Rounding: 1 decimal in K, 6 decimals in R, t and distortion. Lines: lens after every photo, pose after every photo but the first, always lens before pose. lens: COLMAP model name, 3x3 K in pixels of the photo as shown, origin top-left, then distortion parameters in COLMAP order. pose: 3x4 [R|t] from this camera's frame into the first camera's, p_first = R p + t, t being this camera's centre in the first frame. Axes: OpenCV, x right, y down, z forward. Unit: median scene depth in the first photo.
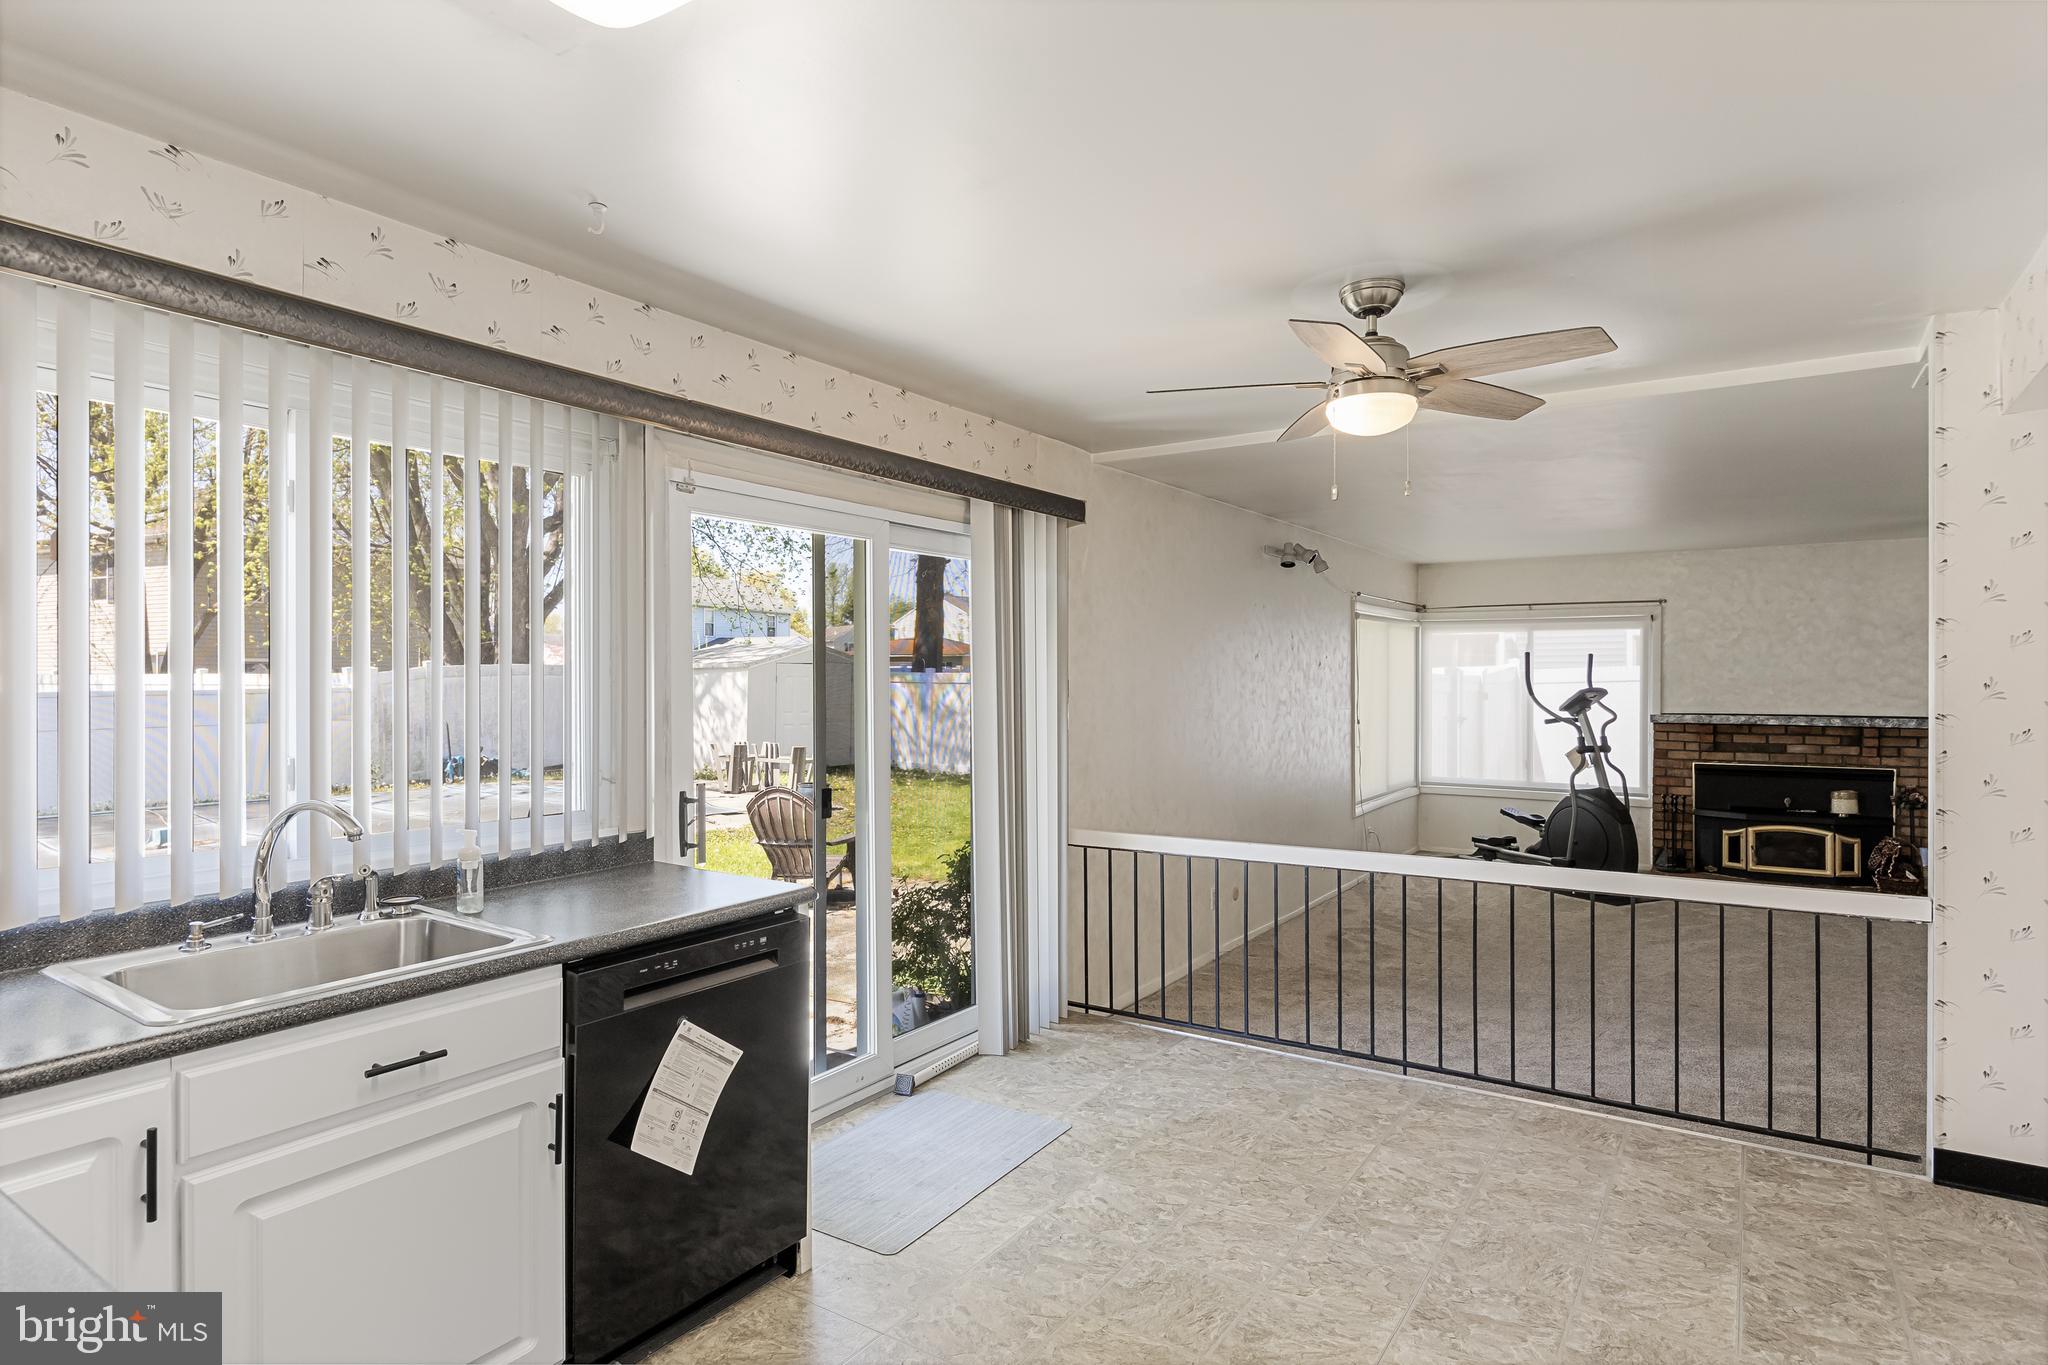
lens RADIAL K [[1089.5, 0, 1018.2], [0, 1089.5, 677.7], [0, 0, 1]] dist [-0.006542, -0.000767]
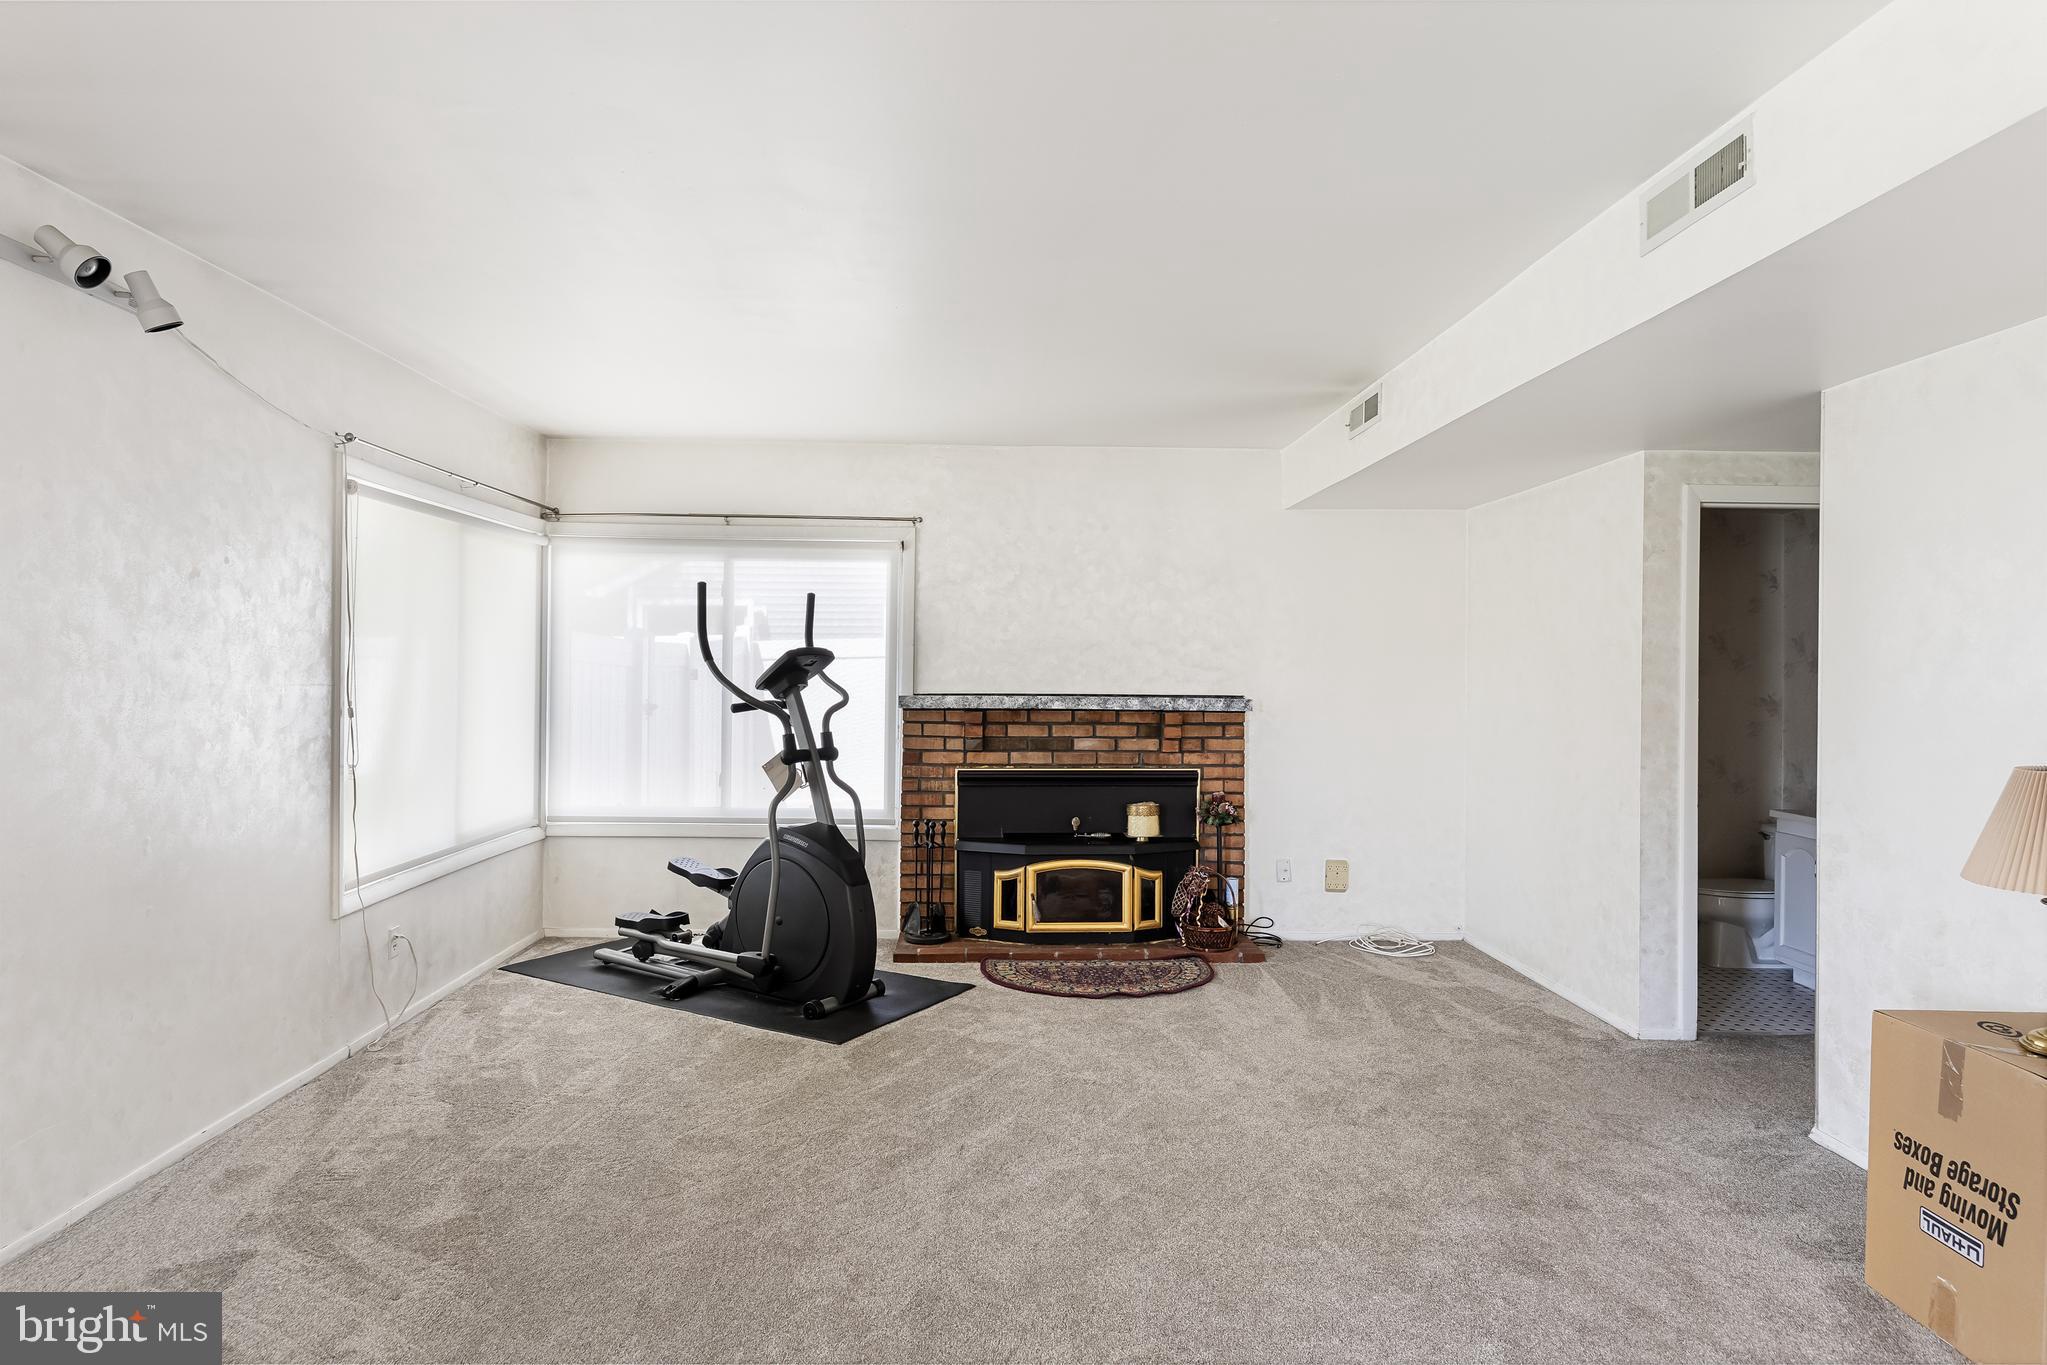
lens RADIAL K [[1156.1, 0, 1024.4], [0, 1156.1, 674.7], [0, 0, 1]] dist [-0.003452, 0.001805]
pose [[0.812017, 0.005224, 0.583610, 0.262101], [-0.007762, 0.999968, 0.001849, 0.021118], [-0.583582, -0.006031, 0.812032, 0.433930]]
